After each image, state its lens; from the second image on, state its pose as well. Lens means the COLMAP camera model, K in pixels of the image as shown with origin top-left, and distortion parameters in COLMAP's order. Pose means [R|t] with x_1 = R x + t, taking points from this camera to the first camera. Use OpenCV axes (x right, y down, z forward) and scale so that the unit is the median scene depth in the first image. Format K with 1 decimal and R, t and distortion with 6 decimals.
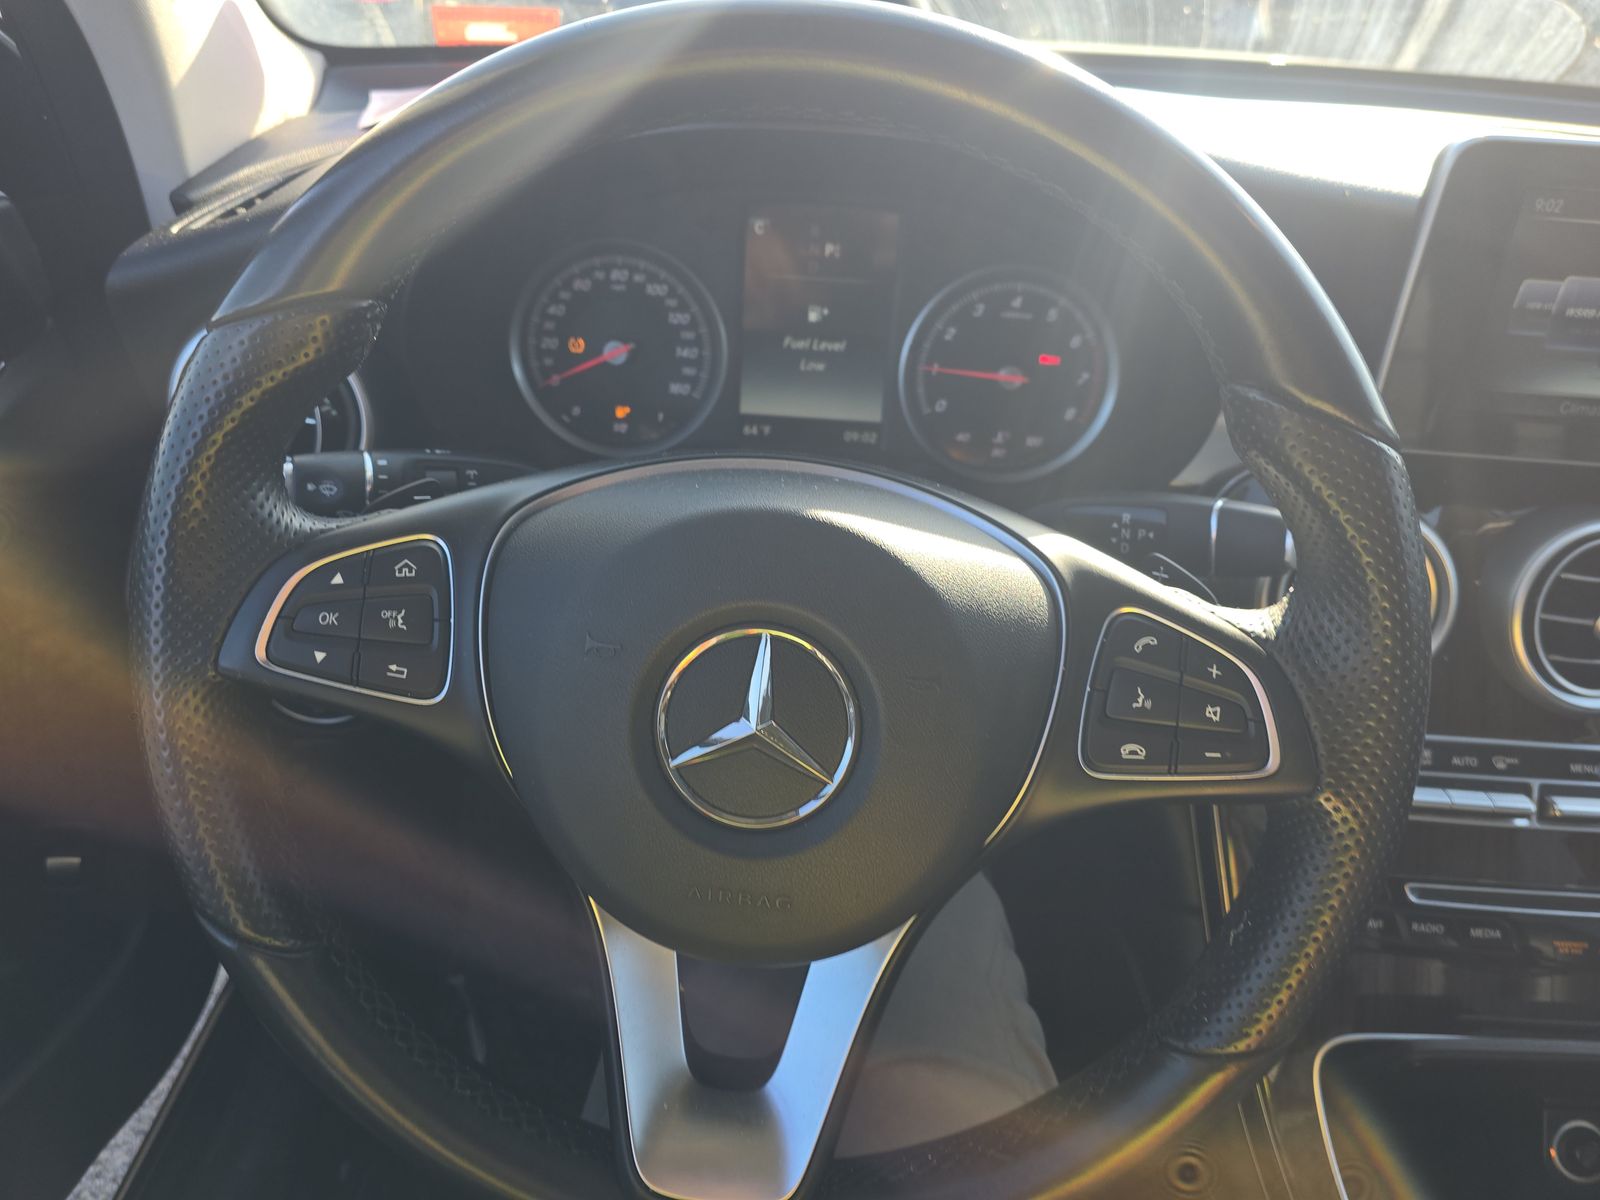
lens RADIAL K [[1105.1, 0, 800.0], [0, 1105.1, 600.0], [0, 0, 1]] dist [0.063586, -0.081884]
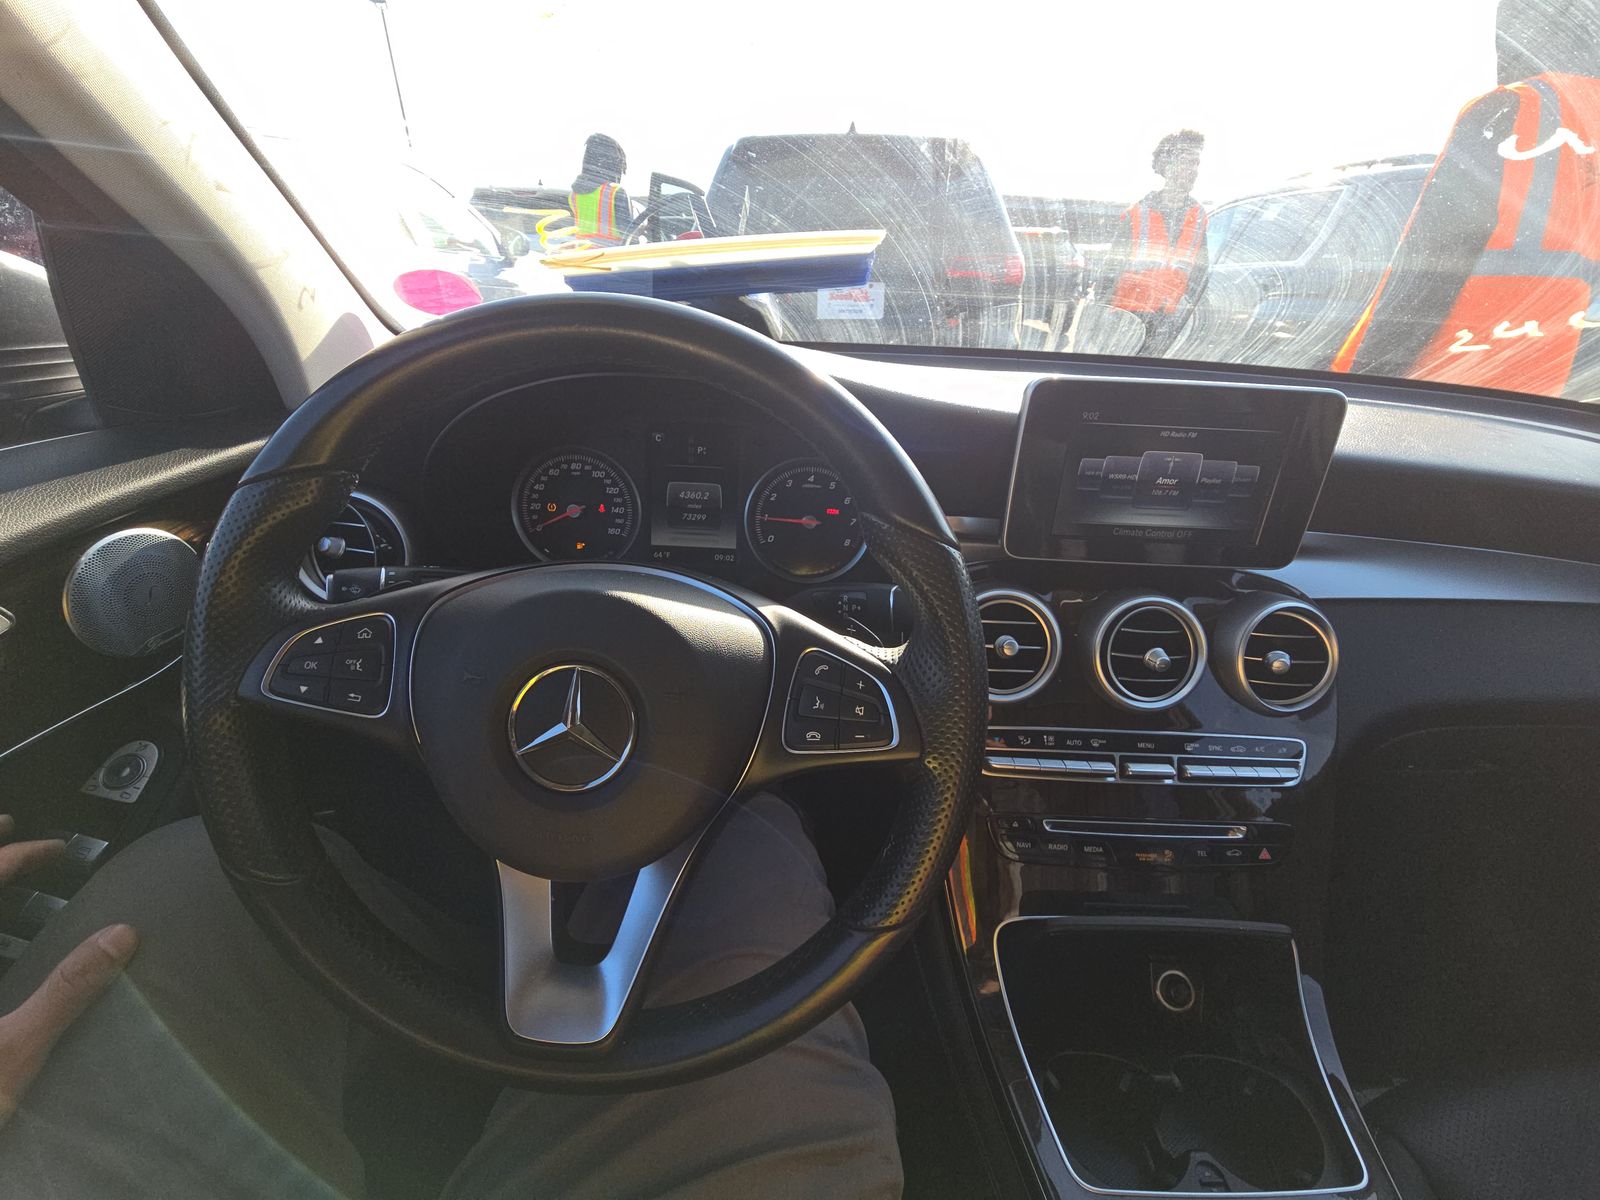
lens RADIAL K [[651.5, 0, 794.6], [0, 651.5, 598.4], [0, 0, 1]] dist [0.011673, -0.009882]
pose [[0.999465, -0.020268, 0.025665, 0.157045], [0.022808, 0.994430, -0.102902, 0.021227], [-0.023436, 0.103432, 0.994360, 0.023061]]
